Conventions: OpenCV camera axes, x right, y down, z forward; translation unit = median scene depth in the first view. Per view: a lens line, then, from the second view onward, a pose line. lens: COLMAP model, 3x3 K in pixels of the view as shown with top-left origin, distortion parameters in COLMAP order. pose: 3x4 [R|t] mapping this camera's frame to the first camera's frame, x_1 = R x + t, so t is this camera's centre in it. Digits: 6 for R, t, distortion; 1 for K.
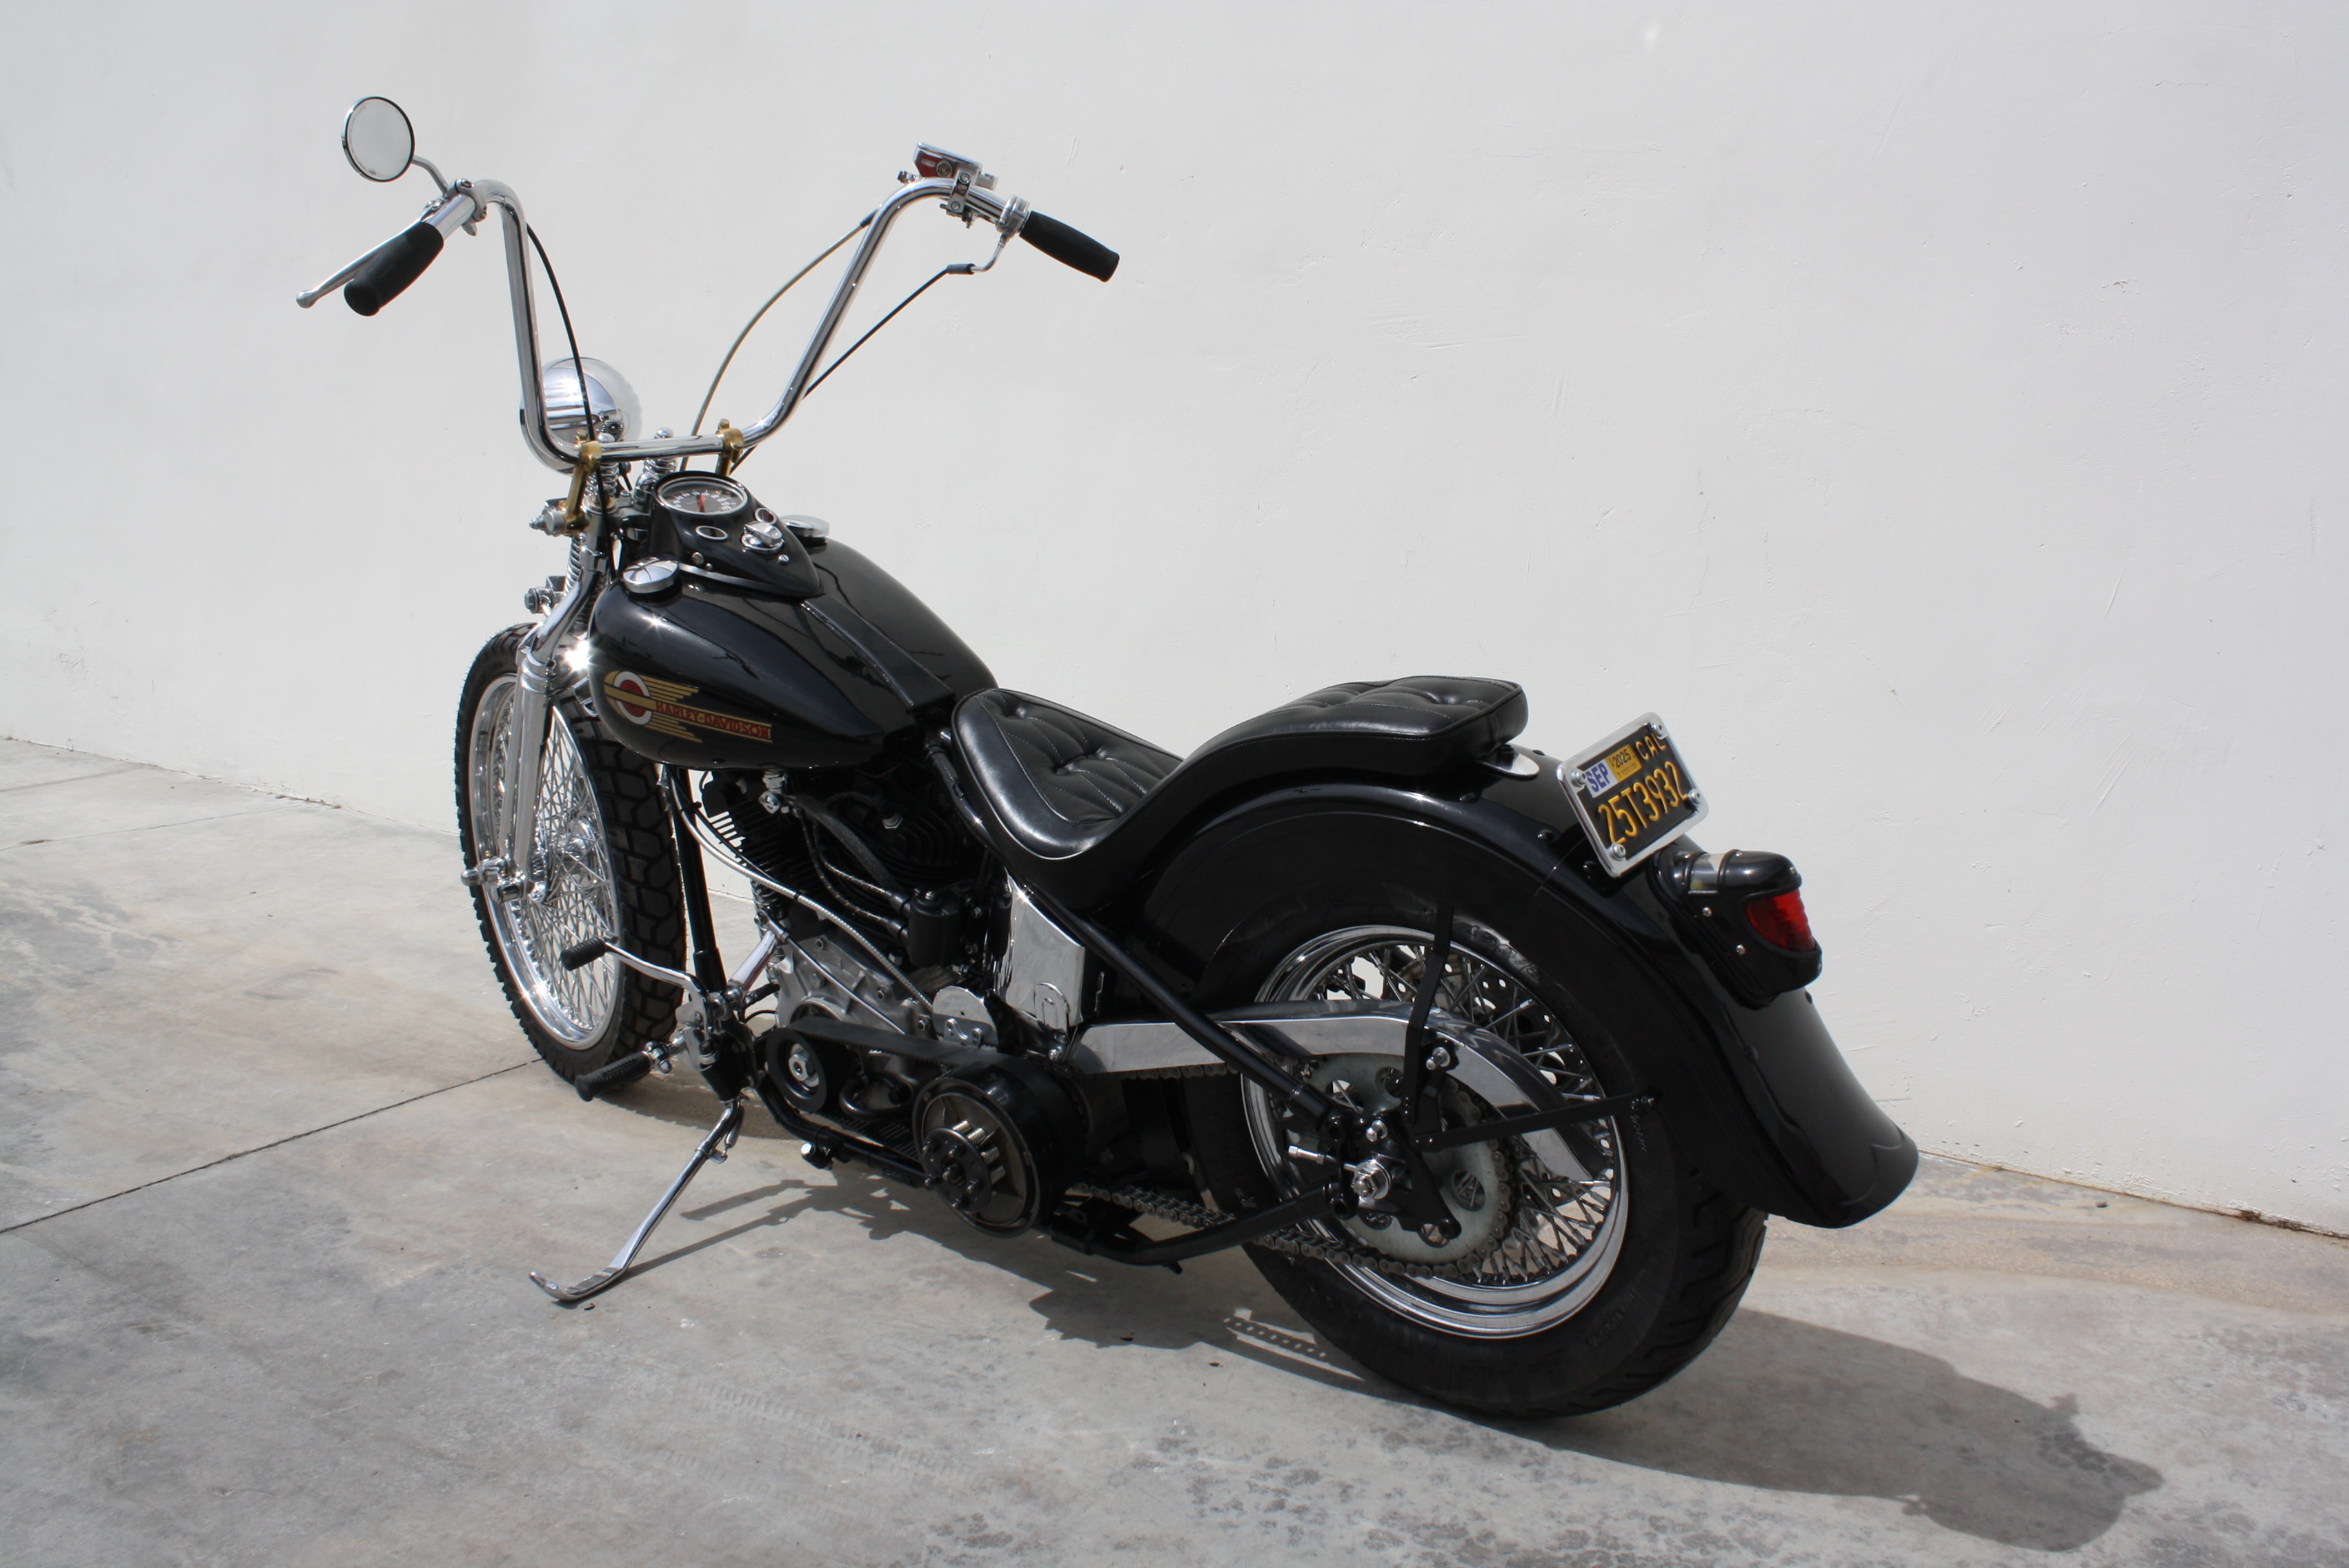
lens RADIAL K [[1986.9, 0, 1201.4], [0, 1986.9, 748.6], [0, 0, 1]] dist [-0.165227, 0.145851]
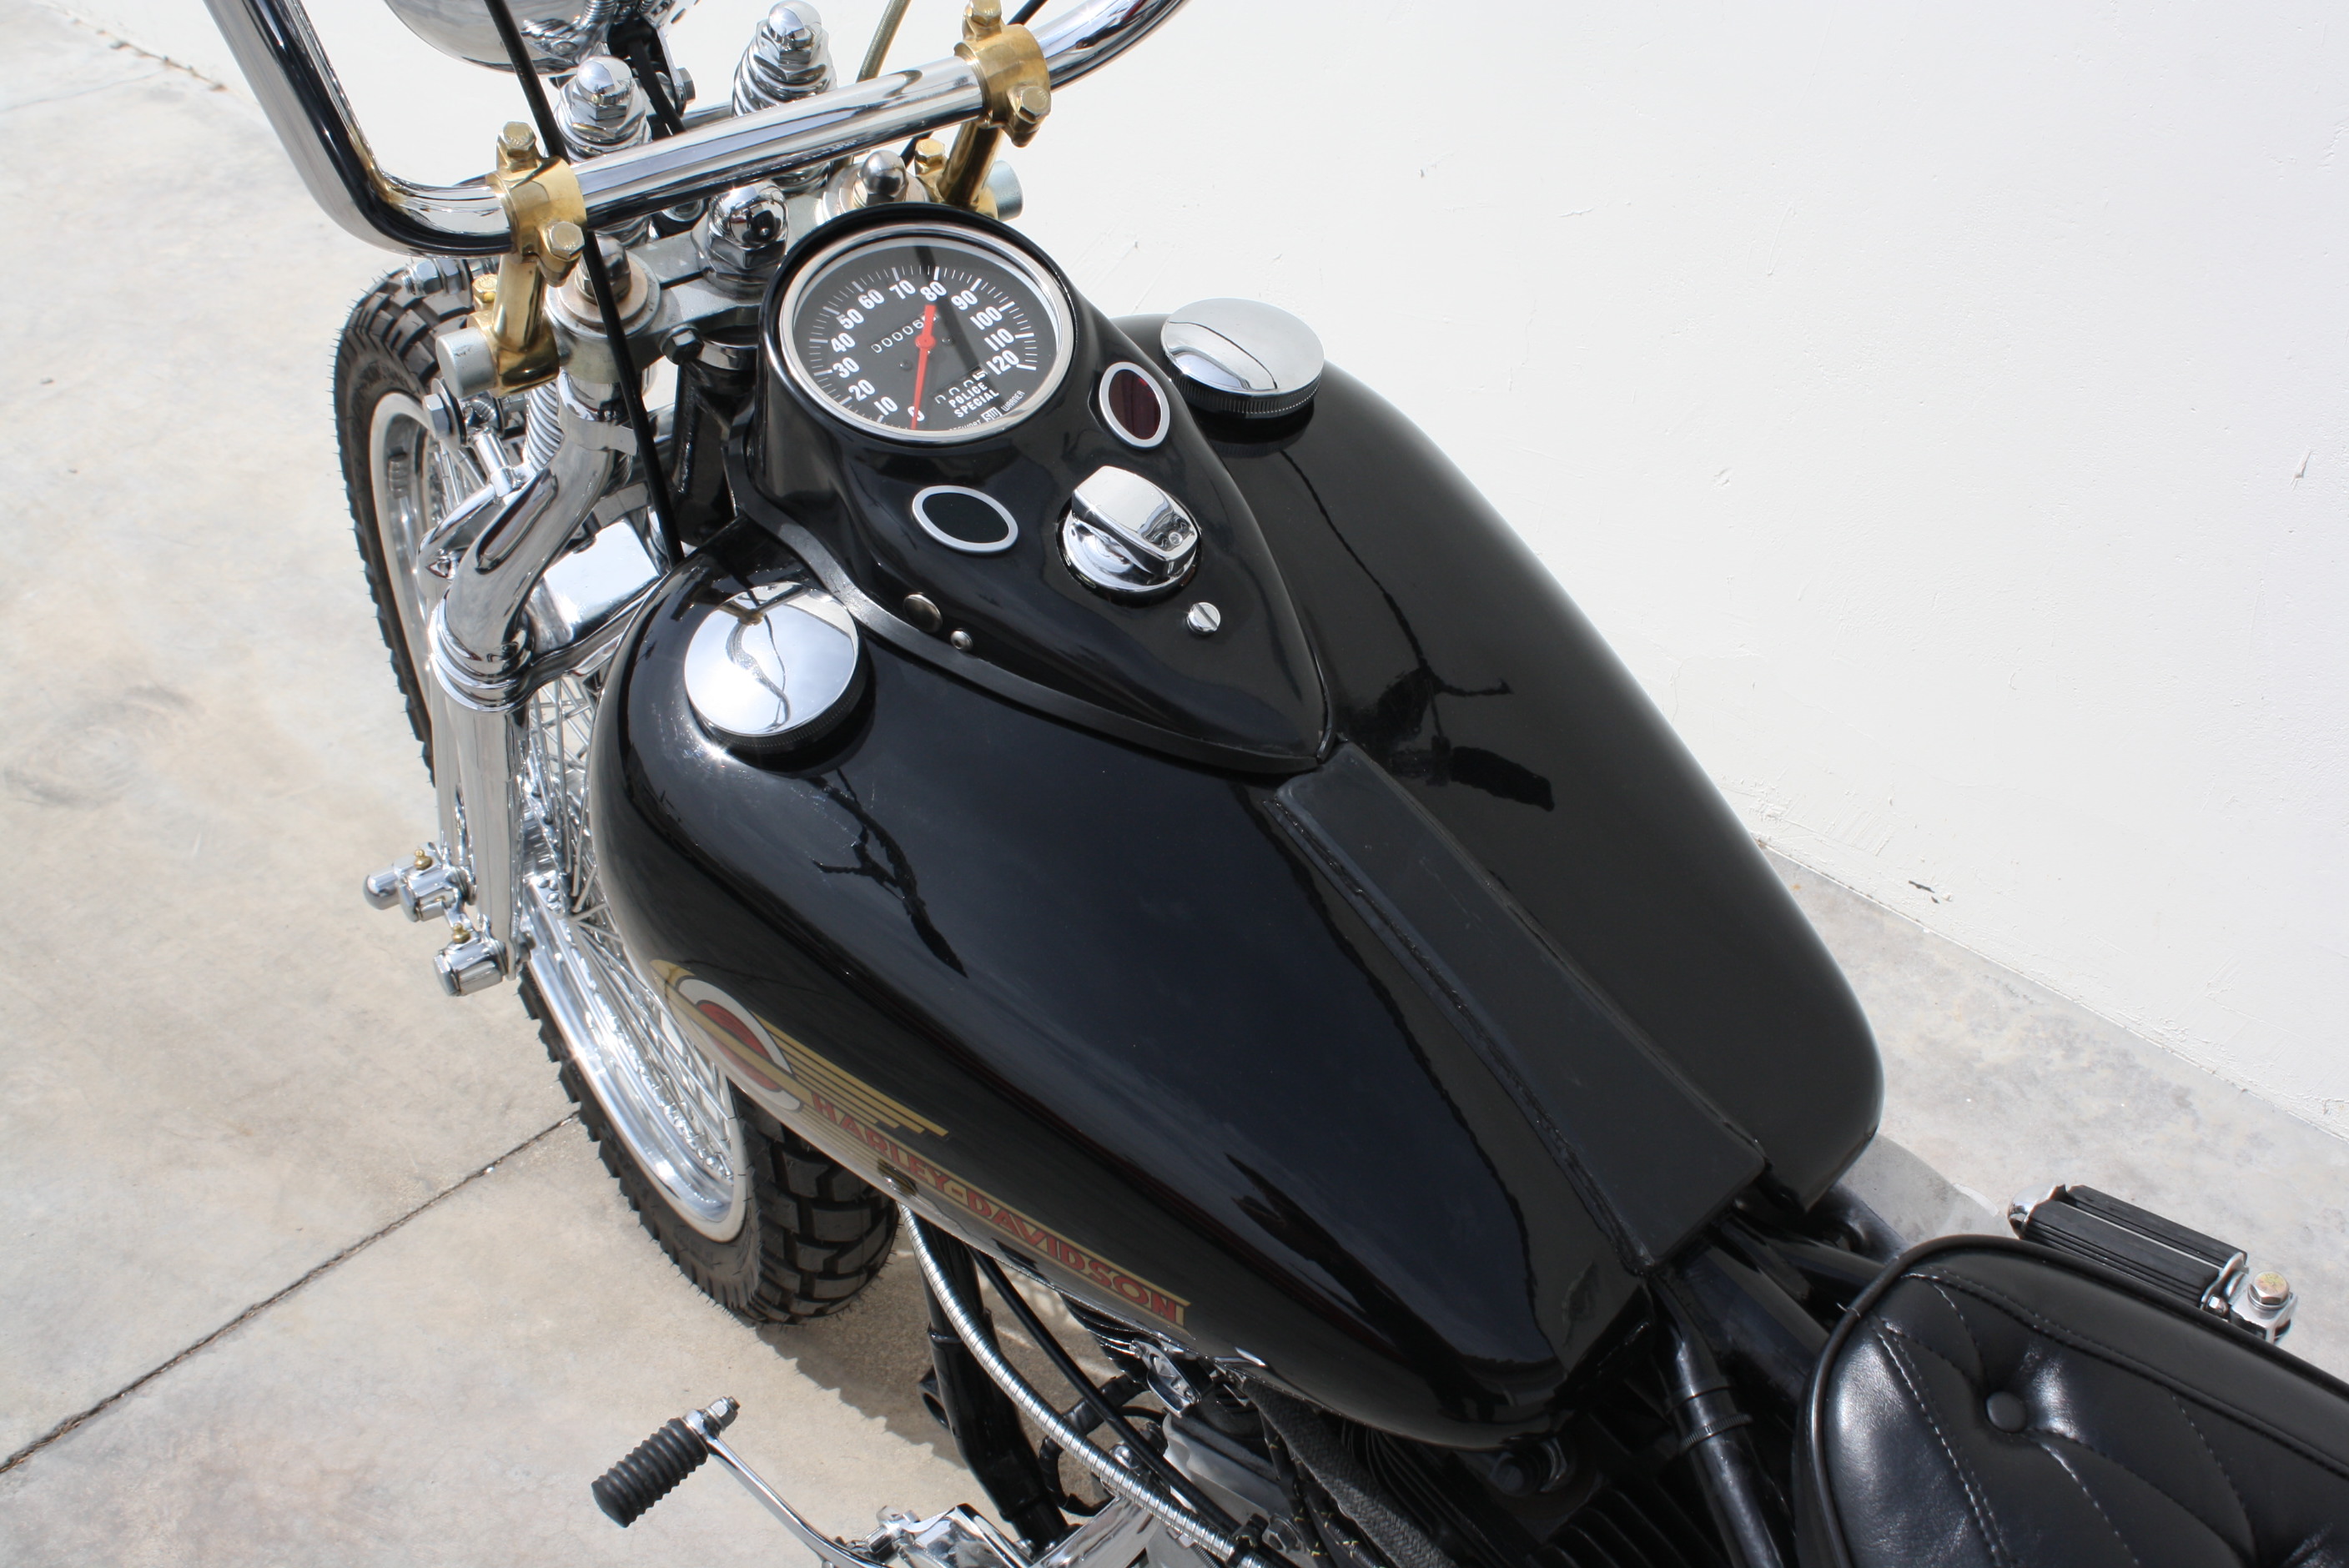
lens RADIAL K [[2737.0, 0, 1174.5], [0, 2737.0, 784.0], [0, 0, 1]] dist [-0.013673, 0.005333]
pose [[0.991155, 0.050826, -0.122589, -0.134815], [0.001543, 0.919274, 0.393615, -0.198124], [0.132698, -0.390323, 0.911065, 0.497259]]
